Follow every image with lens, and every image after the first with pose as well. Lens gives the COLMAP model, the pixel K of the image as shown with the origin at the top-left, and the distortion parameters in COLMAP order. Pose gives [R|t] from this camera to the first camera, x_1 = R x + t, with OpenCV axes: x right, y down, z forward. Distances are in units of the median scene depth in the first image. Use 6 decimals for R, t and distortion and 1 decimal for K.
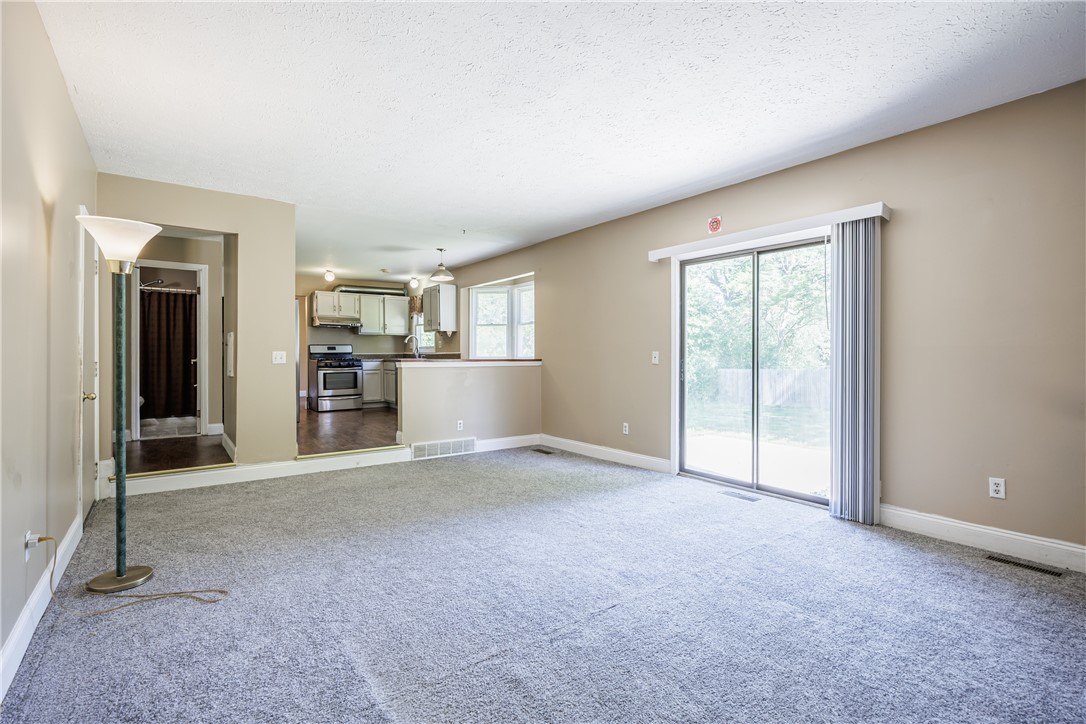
lens RADIAL K [[507.9, 0, 547.8], [0, 507.9, 355.7], [0, 0, 1]] dist [-0.007586, 0.000351]
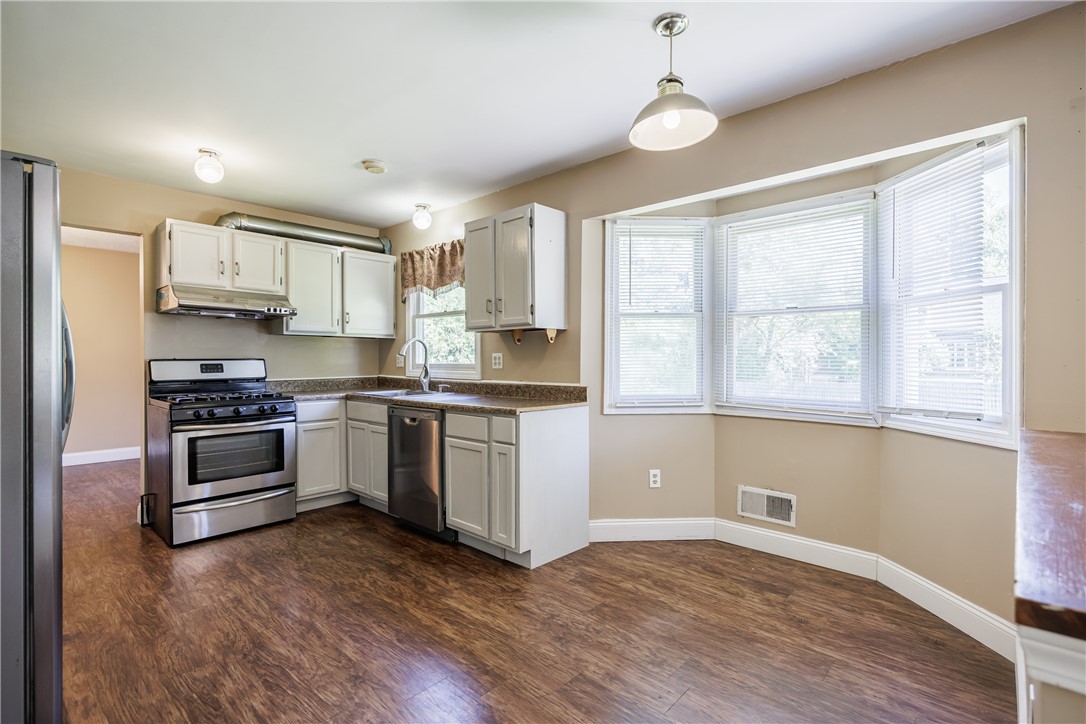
lens RADIAL K [[507.9, 0, 546.0], [0, 507.9, 360.1], [0, 0, 1]] dist [-0.007586, 0.000351]
pose [[0.981601, 0.003765, 0.190907, -0.246153], [-0.003508, 0.999992, -0.001685, -0.021420], [-0.190912, 0.000985, 0.981607, 0.562624]]
